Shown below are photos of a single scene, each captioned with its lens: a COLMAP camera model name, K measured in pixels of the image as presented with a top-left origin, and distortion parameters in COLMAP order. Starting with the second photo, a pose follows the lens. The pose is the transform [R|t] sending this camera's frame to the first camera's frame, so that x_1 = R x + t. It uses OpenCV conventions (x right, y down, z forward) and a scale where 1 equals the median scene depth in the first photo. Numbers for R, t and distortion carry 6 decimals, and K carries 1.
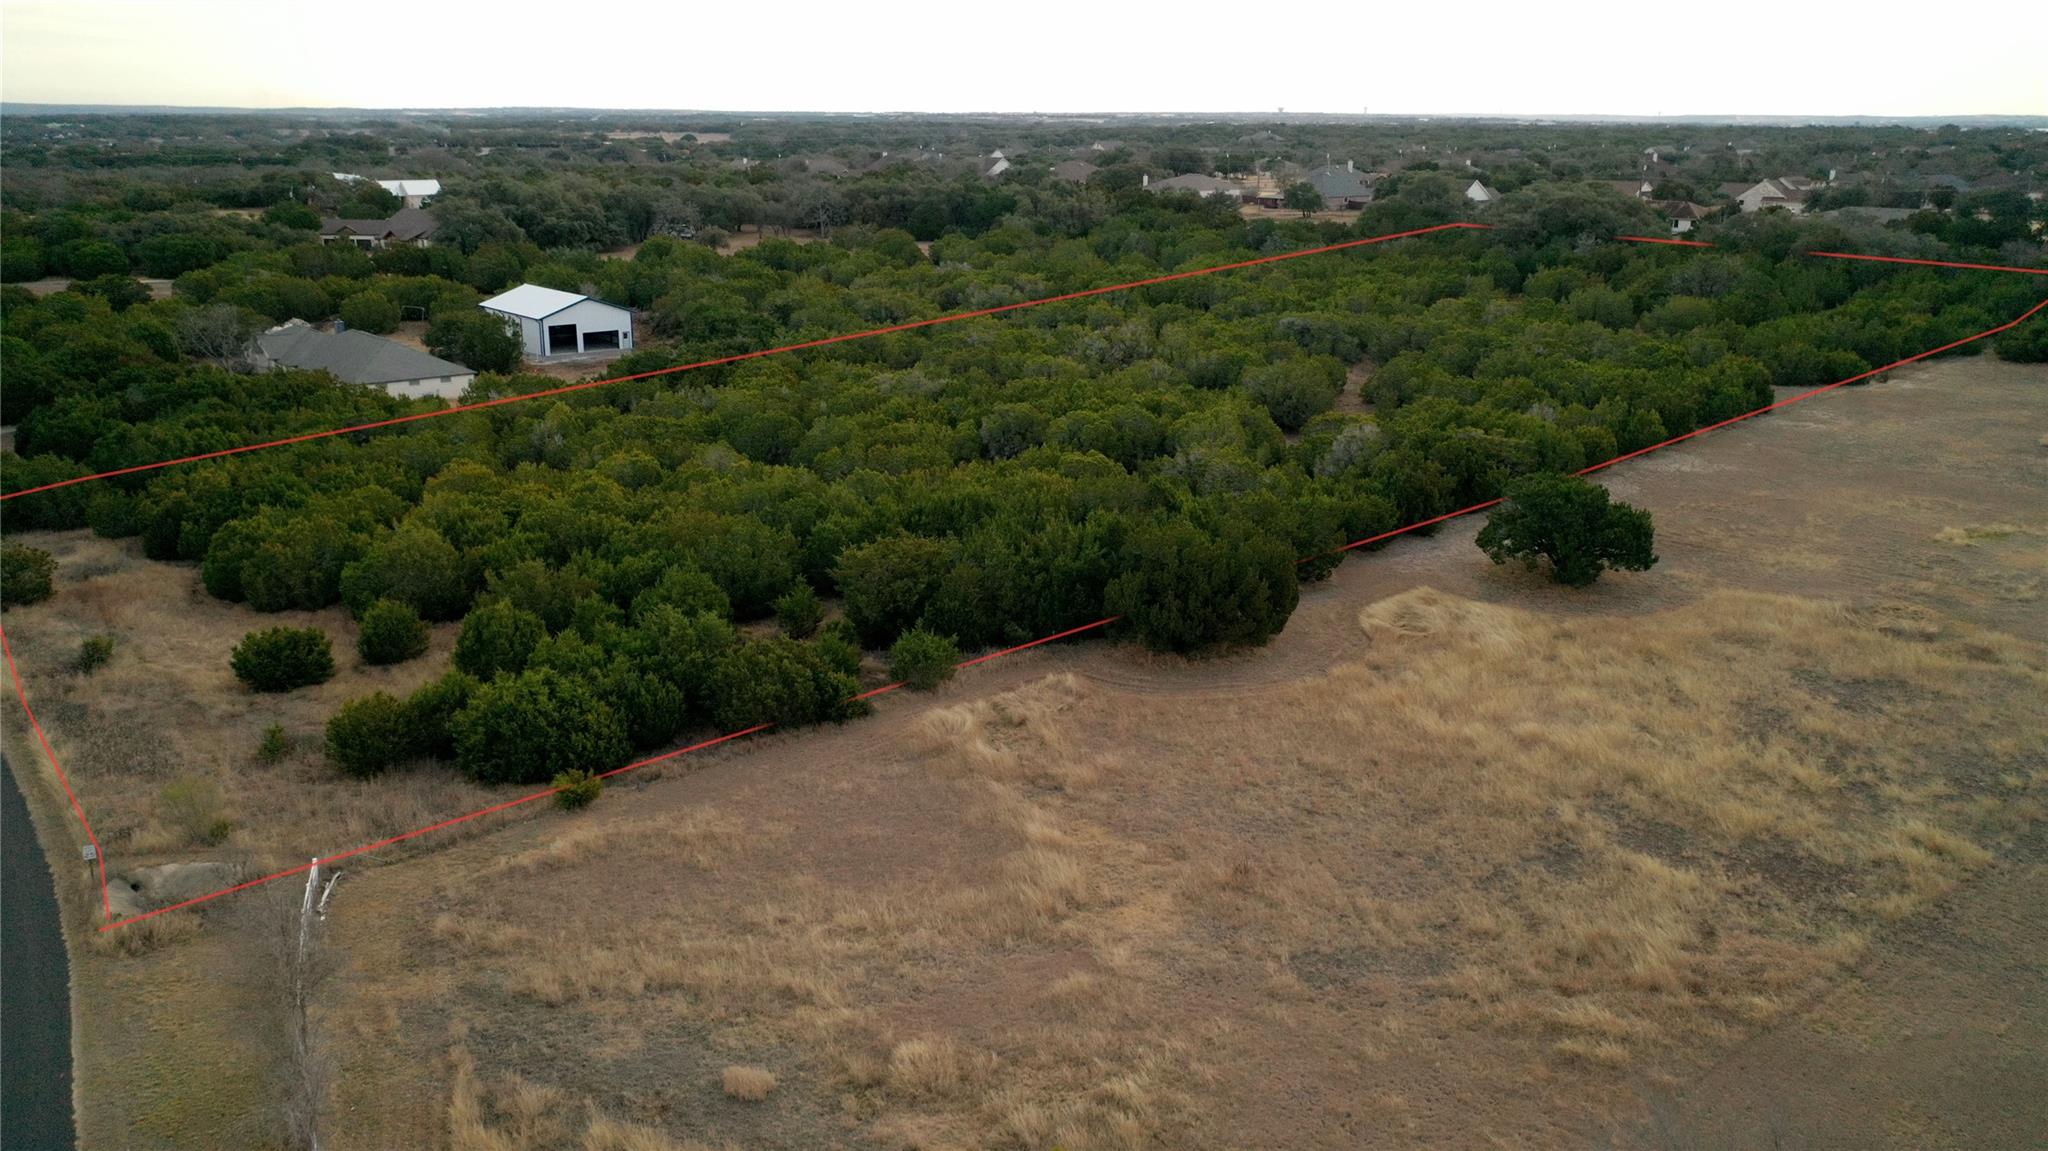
lens RADIAL K [[1632.5, 0, 1024.0], [0, 1632.5, 575.5], [0, 0, 1]] dist [0.005362, 0.016281]
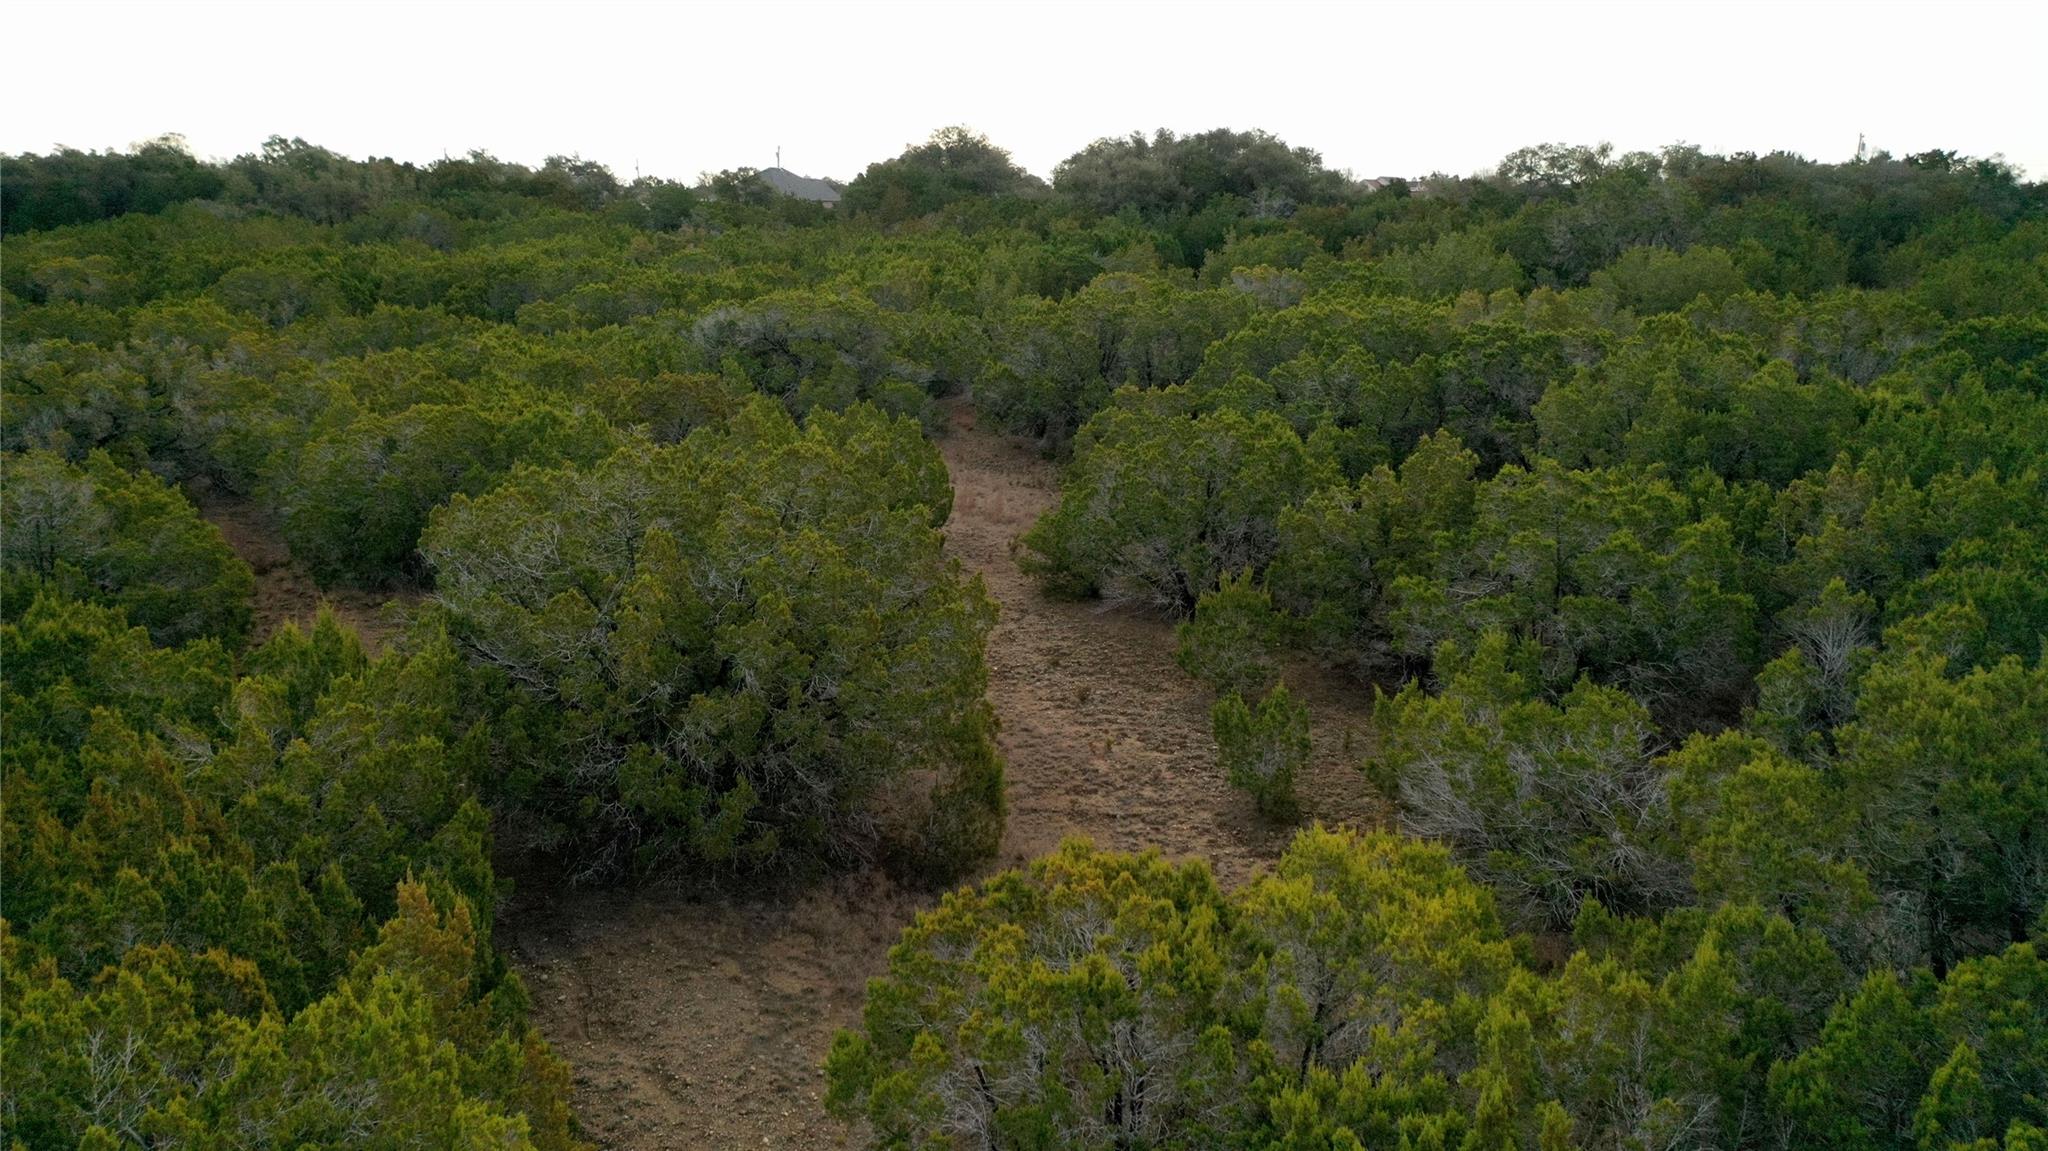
lens RADIAL K [[1632.5, 0, 1024.0], [0, 1632.5, 575.5], [0, 0, 1]] dist [0.005362, 0.016281]
pose [[0.946245, -0.070168, 0.315747, 0.102985], [0.086867, 0.995452, -0.039110, -0.079015], [-0.311567, 0.064436, 0.948037, 0.614136]]
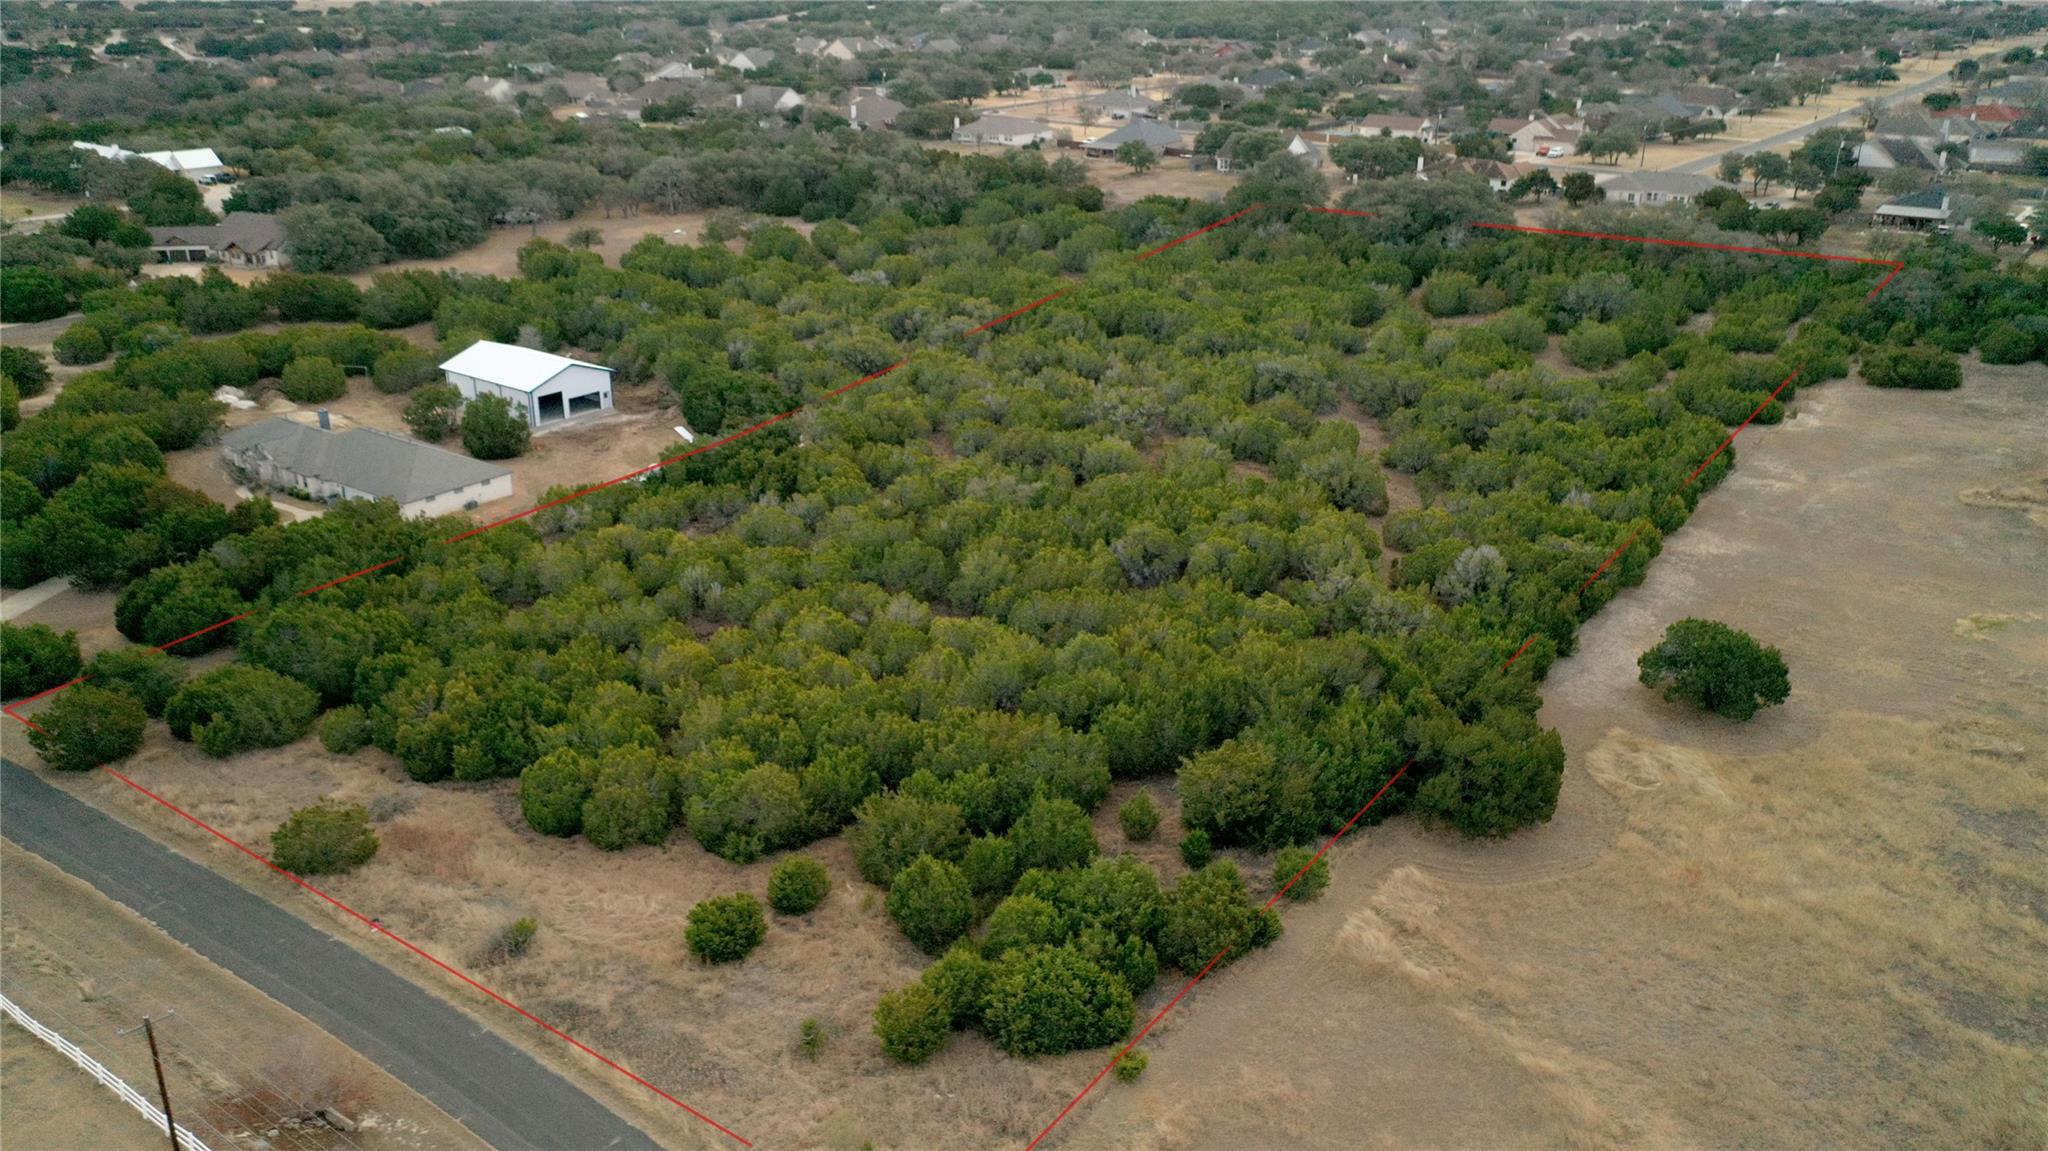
lens RADIAL K [[1632.5, 0, 1024.0], [0, 1632.5, 575.5], [0, 0, 1]] dist [0.005362, 0.016281]
pose [[0.977070, -0.084433, 0.195464, -0.207642], [0.064567, 0.992281, 0.105877, -0.132383], [-0.202894, -0.090829, 0.974979, -0.042387]]
